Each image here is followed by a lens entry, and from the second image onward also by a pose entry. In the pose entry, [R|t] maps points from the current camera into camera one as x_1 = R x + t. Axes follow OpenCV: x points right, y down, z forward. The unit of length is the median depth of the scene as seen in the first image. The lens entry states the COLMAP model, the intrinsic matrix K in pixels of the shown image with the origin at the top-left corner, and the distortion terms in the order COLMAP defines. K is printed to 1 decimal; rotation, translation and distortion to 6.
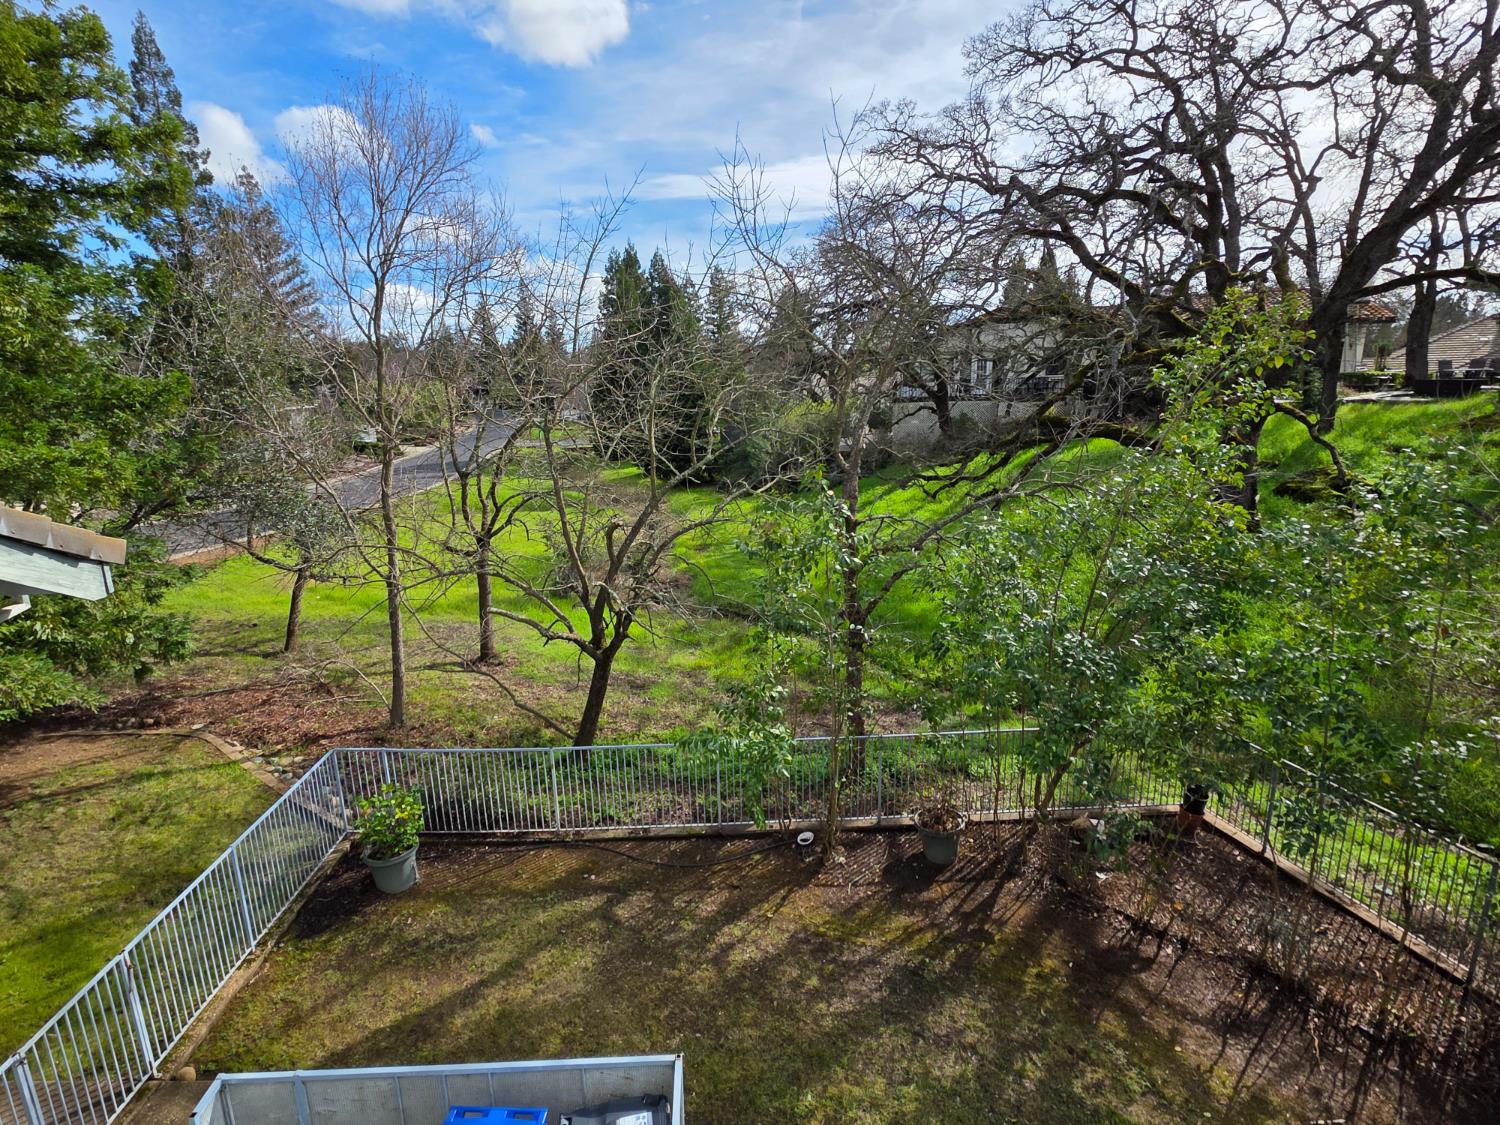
lens RADIAL K [[761.8, 0, 738.3], [0, 761.8, 565.6], [0, 0, 1]] dist [-0.000999, 0.001667]
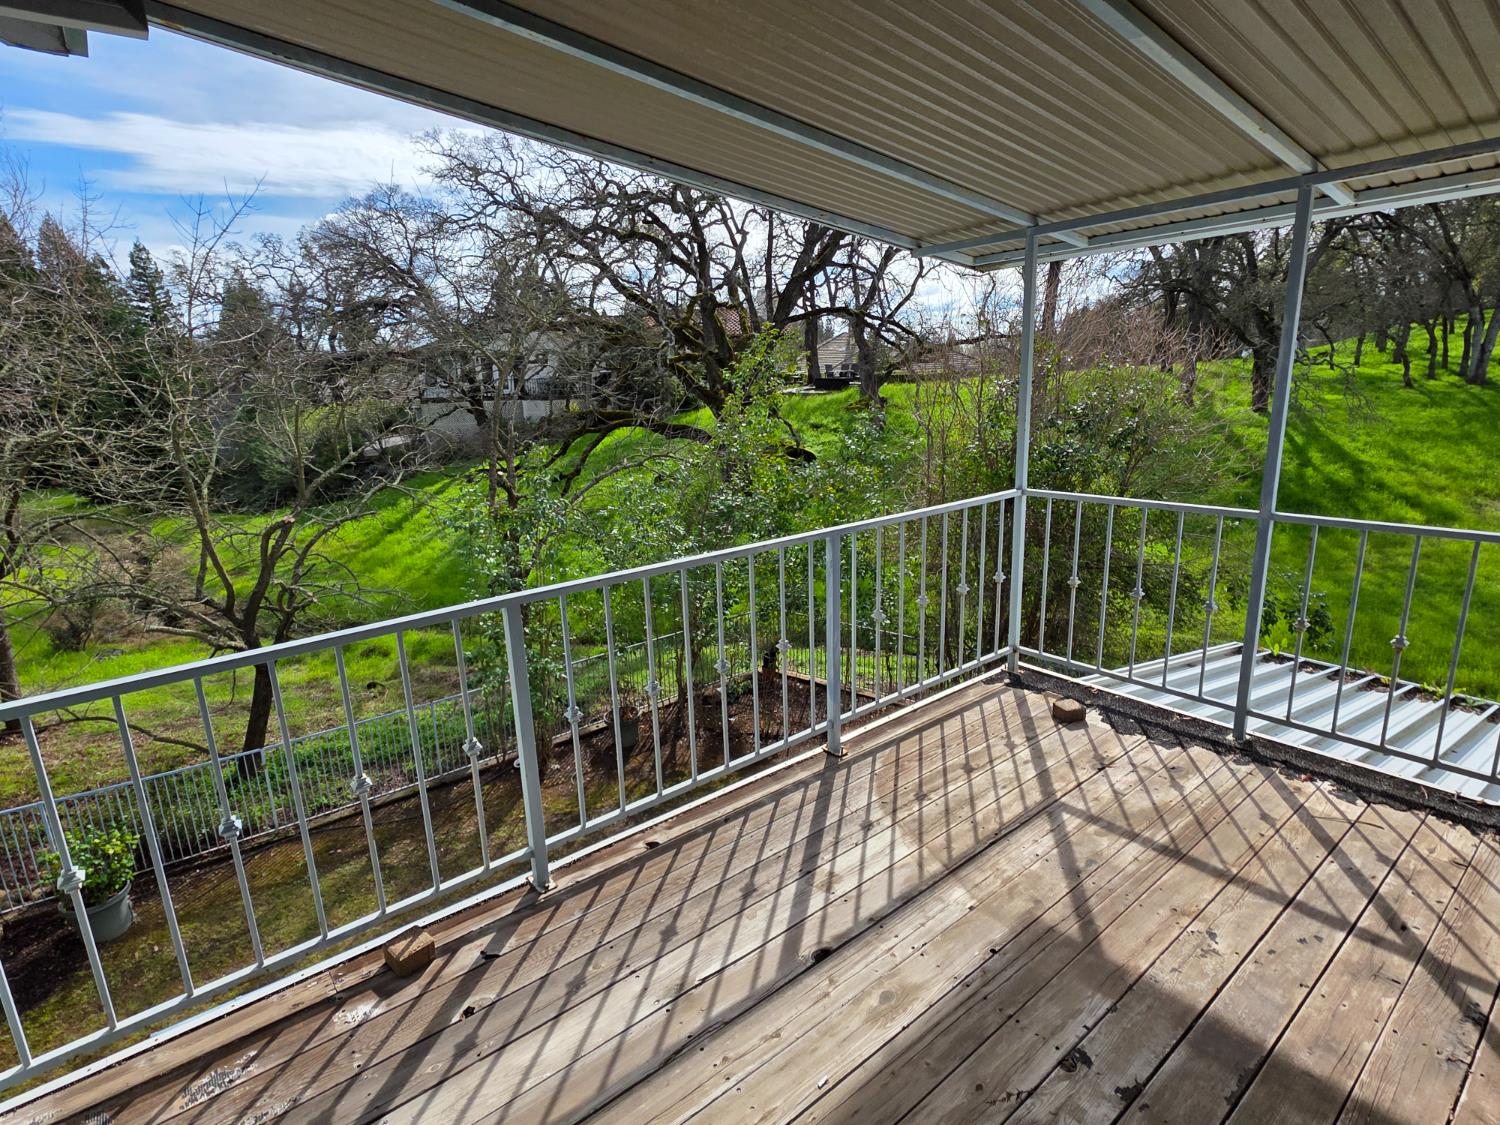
lens RADIAL K [[761.8, 0, 746.6], [0, 761.8, 568.2], [0, 0, 1]] dist [-0.000999, 0.001667]
pose [[0.800769, -0.149639, 0.579980, -0.157246], [0.148310, 0.987673, 0.050058, 0.027641], [-0.580322, 0.045932, 0.813091, -0.112122]]
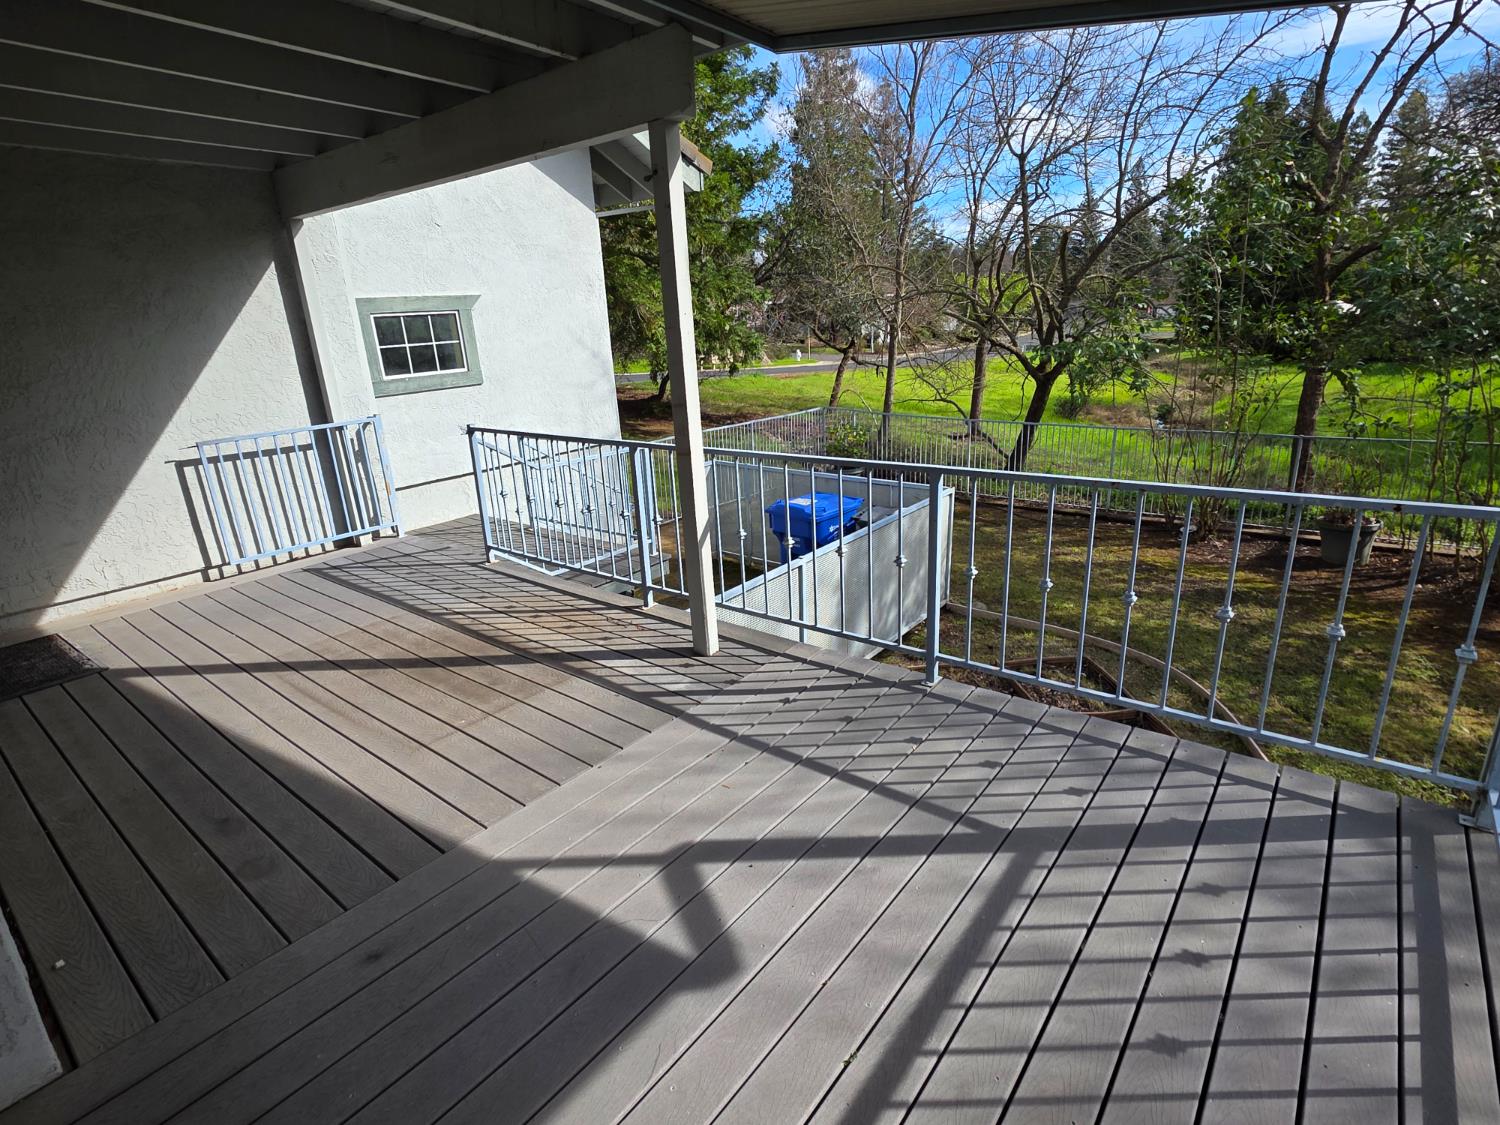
lens RADIAL K [[761.8, 0, 746.6], [0, 761.8, 571.5], [0, 0, 1]] dist [-0.000999, 0.001667]
pose [[0.761018, 0.196525, -0.618247, 0.160722], [-0.123255, 0.979453, 0.159625, 0.183425], [0.636914, -0.045275, 0.769604, -0.104870]]
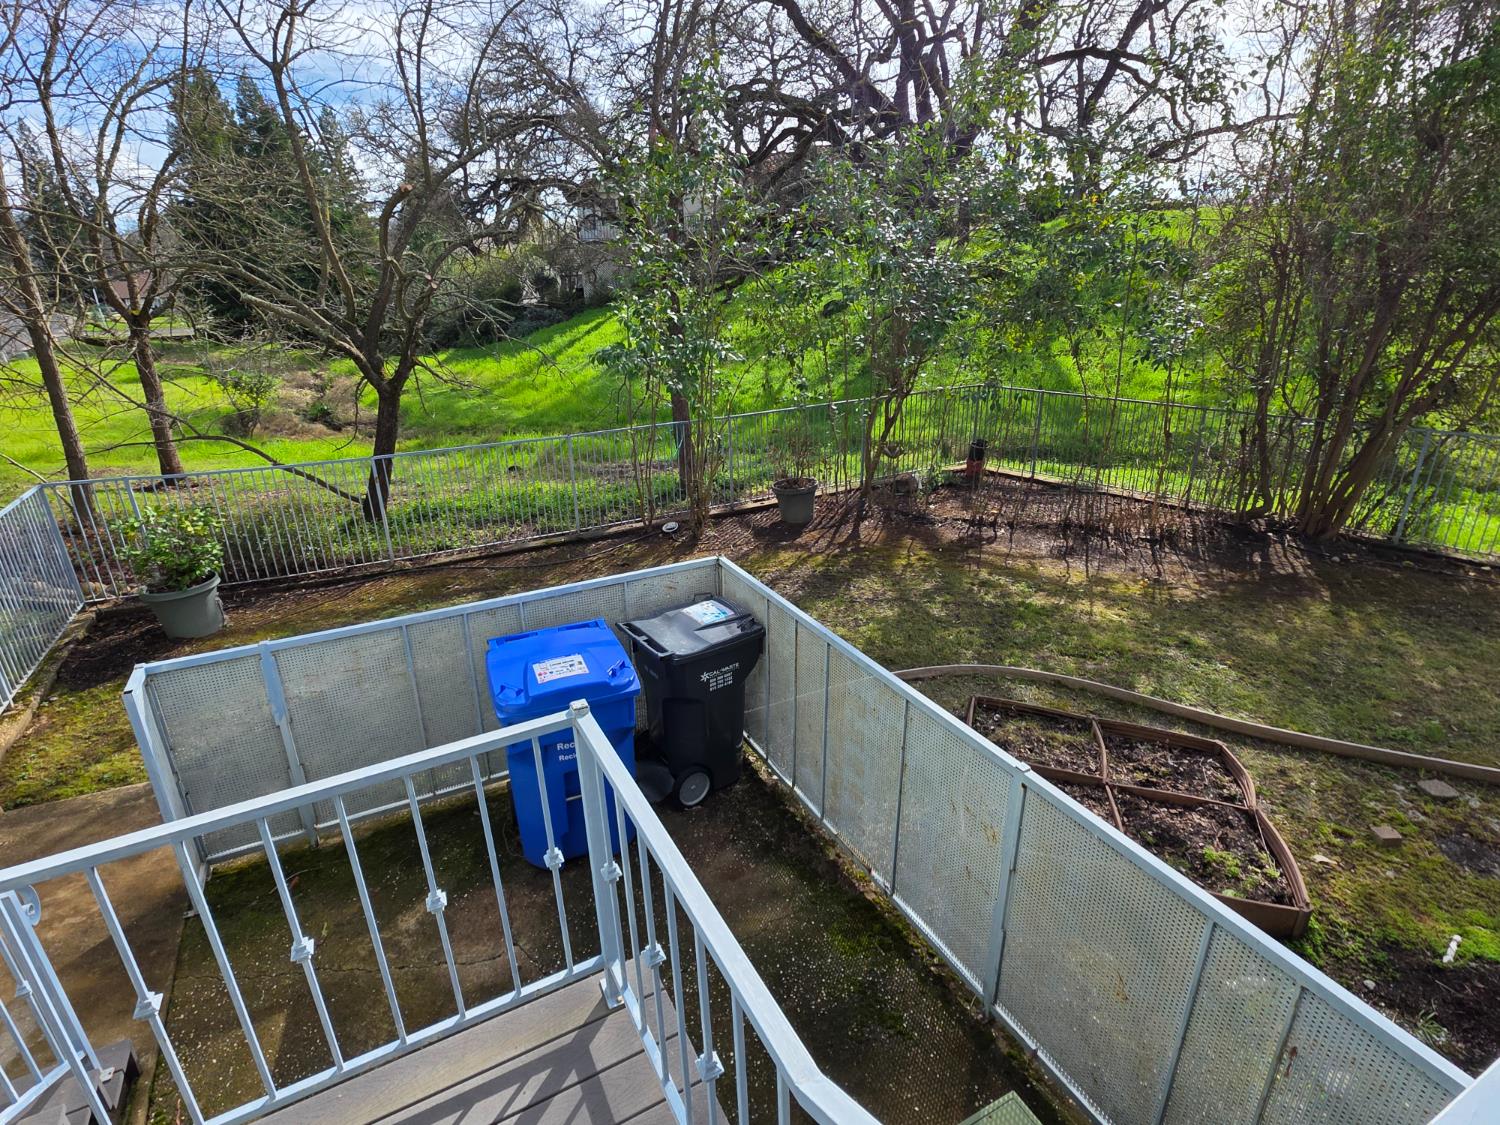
lens RADIAL K [[761.8, 0, 740.5], [0, 761.8, 574.7], [0, 0, 1]] dist [-0.000999, 0.001667]
pose [[0.905296, -0.156422, 0.394932, -0.128122], [0.102925, 0.982800, 0.153329, 0.157421], [-0.412123, -0.098160, 0.905825, 0.038505]]
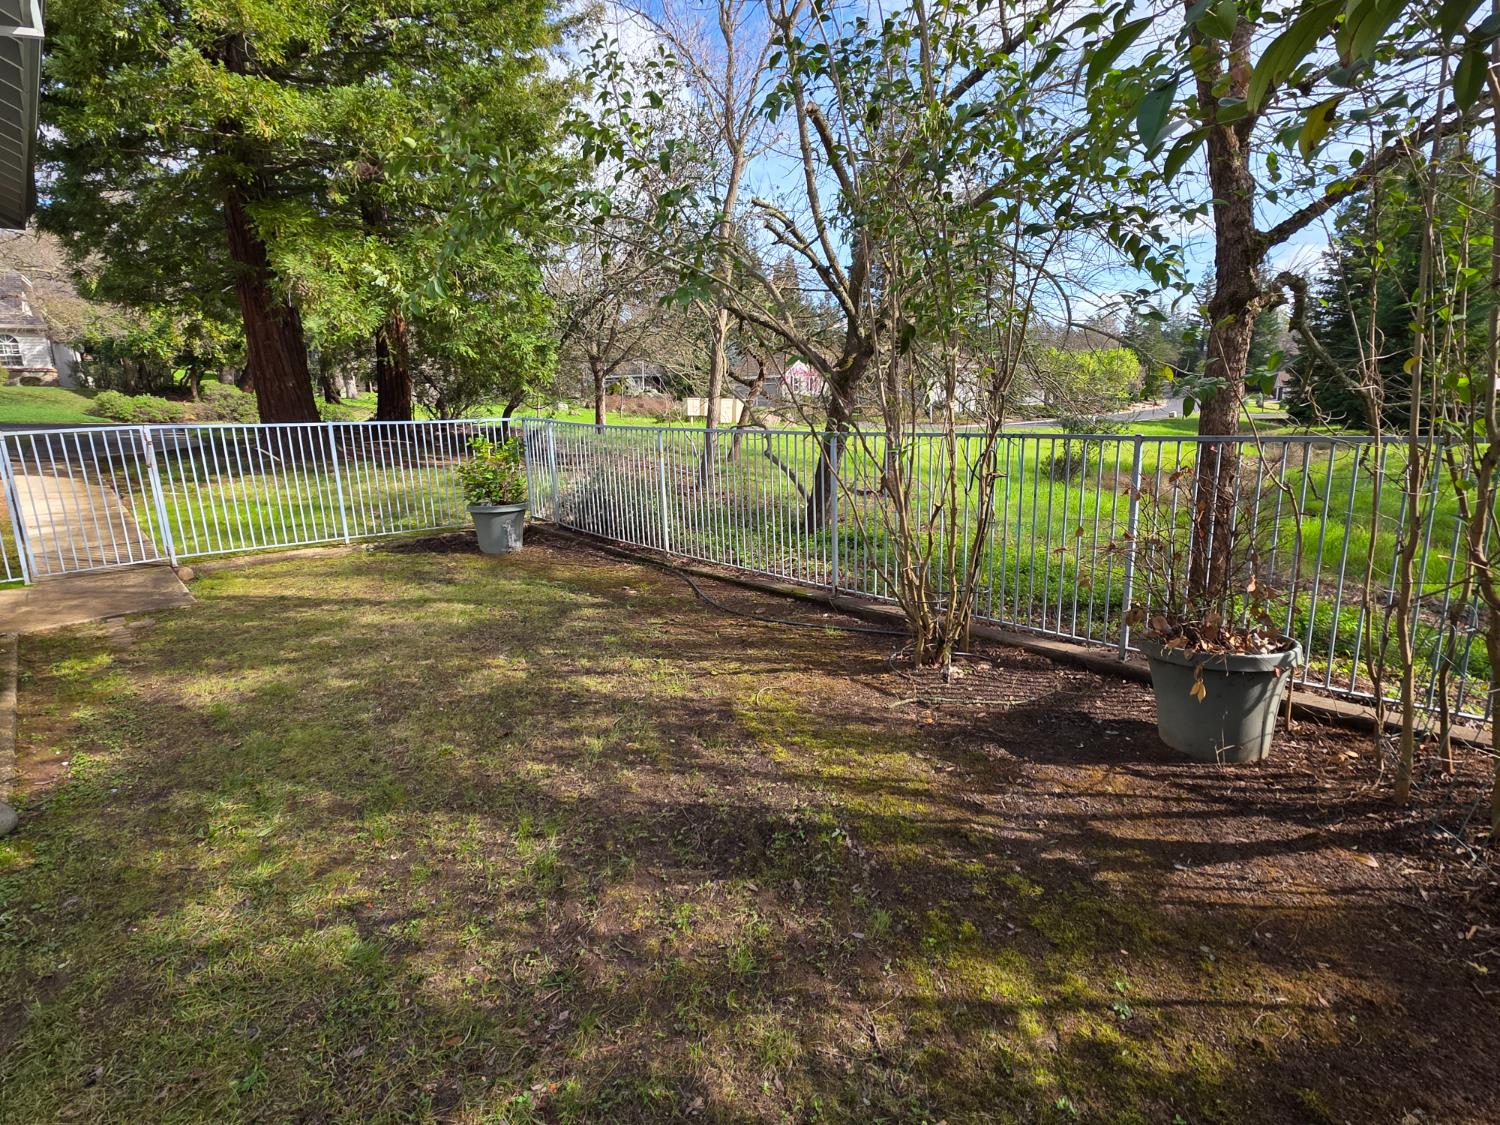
lens RADIAL K [[761.8, 0, 737.4], [0, 761.8, 561.5], [0, 0, 1]] dist [-0.000999, 0.001667]
pose [[0.655860, 0.168374, -0.735865, 0.207943], [-0.162110, 0.983480, 0.080546, 0.165227], [0.737270, 0.066464, 0.672321, 0.317978]]
